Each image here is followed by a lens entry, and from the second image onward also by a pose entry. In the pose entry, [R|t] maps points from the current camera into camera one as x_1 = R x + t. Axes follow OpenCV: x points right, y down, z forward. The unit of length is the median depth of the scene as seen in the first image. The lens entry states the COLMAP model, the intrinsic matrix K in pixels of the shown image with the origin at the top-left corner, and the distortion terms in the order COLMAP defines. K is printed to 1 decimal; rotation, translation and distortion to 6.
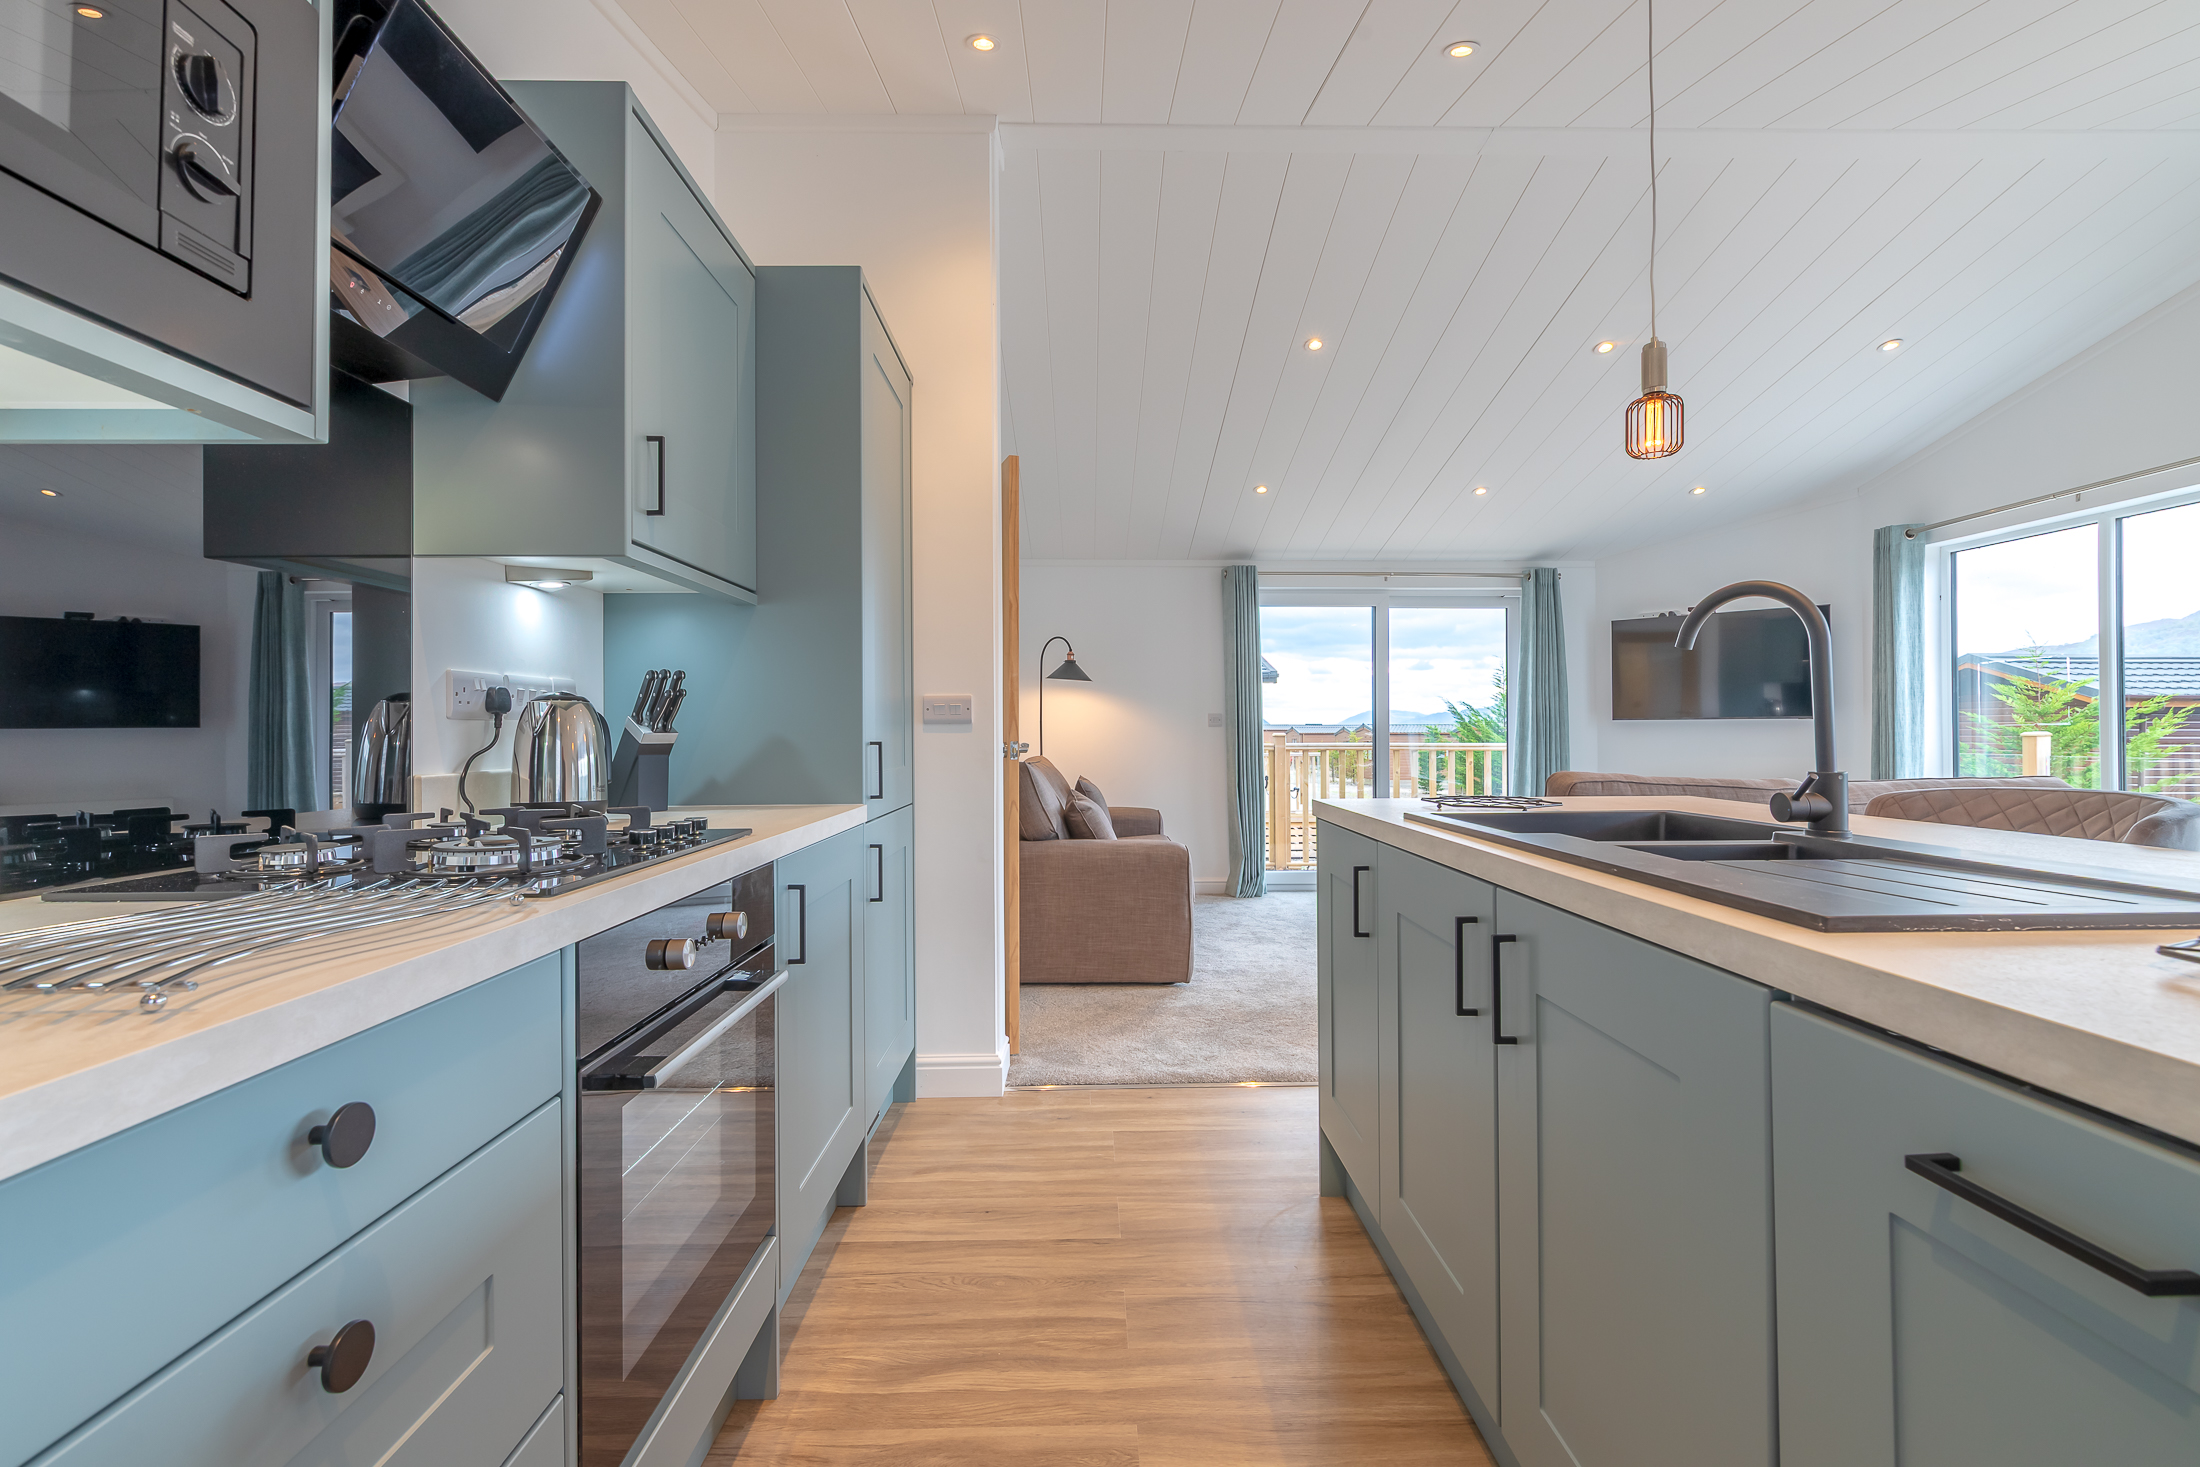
lens RADIAL K [[944.9, 0, 1093.5], [0, 944.9, 723.5], [0, 0, 1]] dist [0.000011, -0.000607]
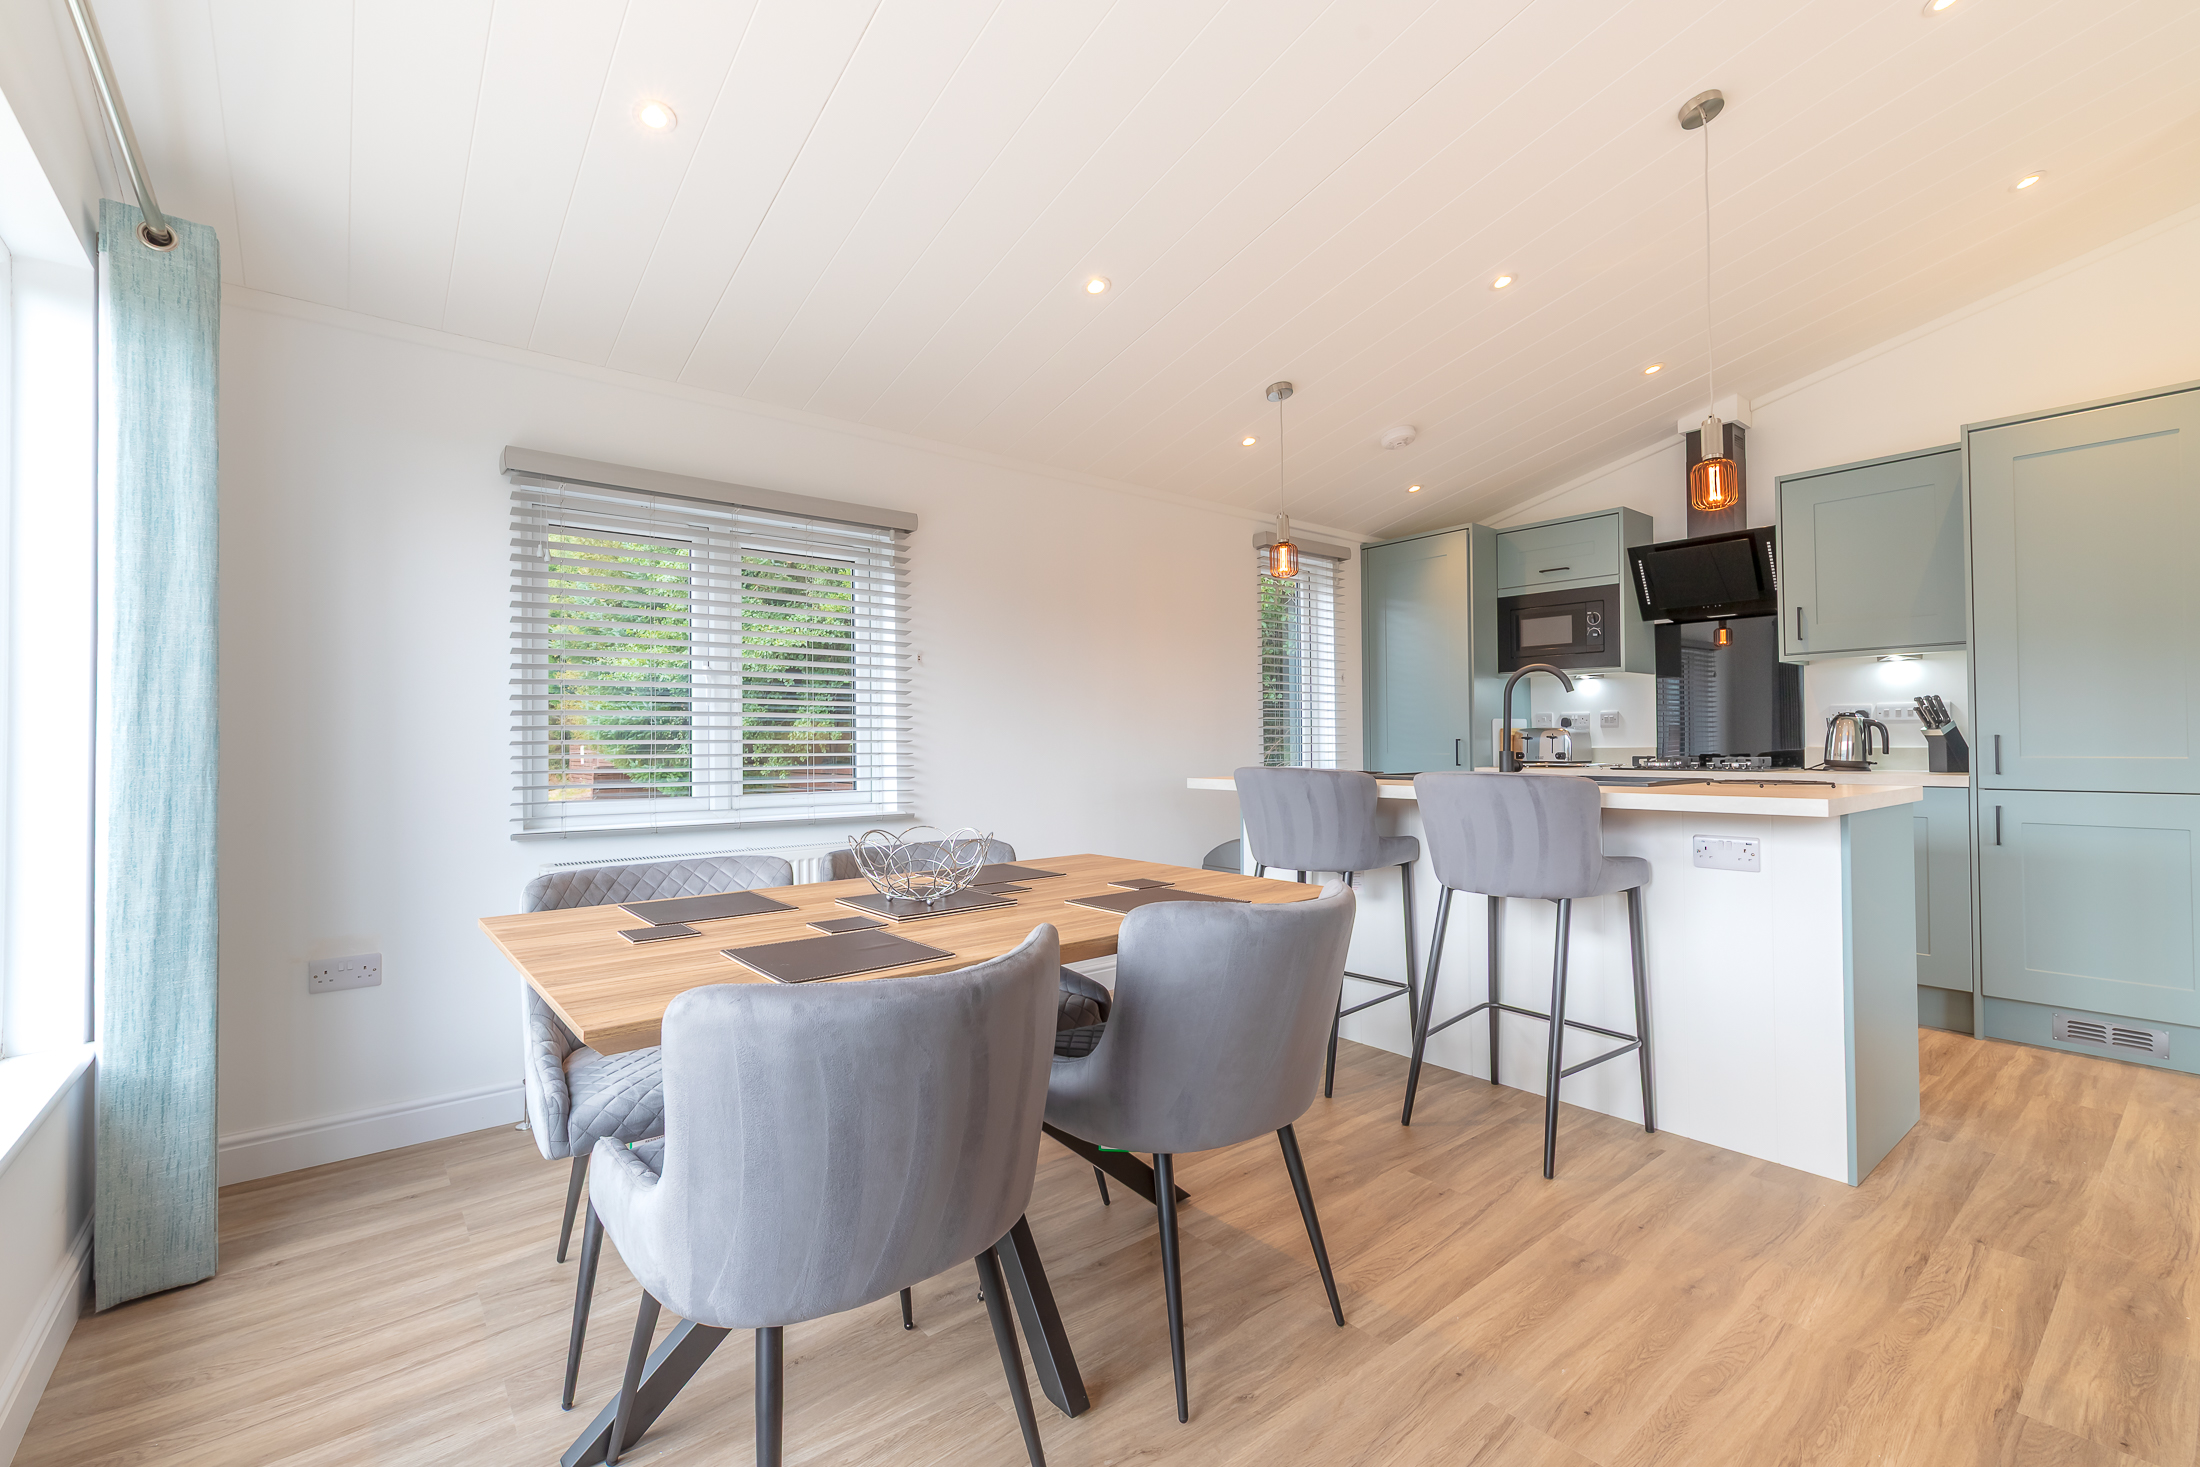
lens RADIAL K [[937.7, 0, 1100.0], [0, 937.7, 733.5], [0, 0, 1]] dist [-0.000958, -0.000043]
pose [[-0.780188, 0.004707, -0.625528, 0.799837], [0.017039, 0.999761, -0.013728, 0.006827], [0.625314, -0.021369, -0.780081, 0.581351]]
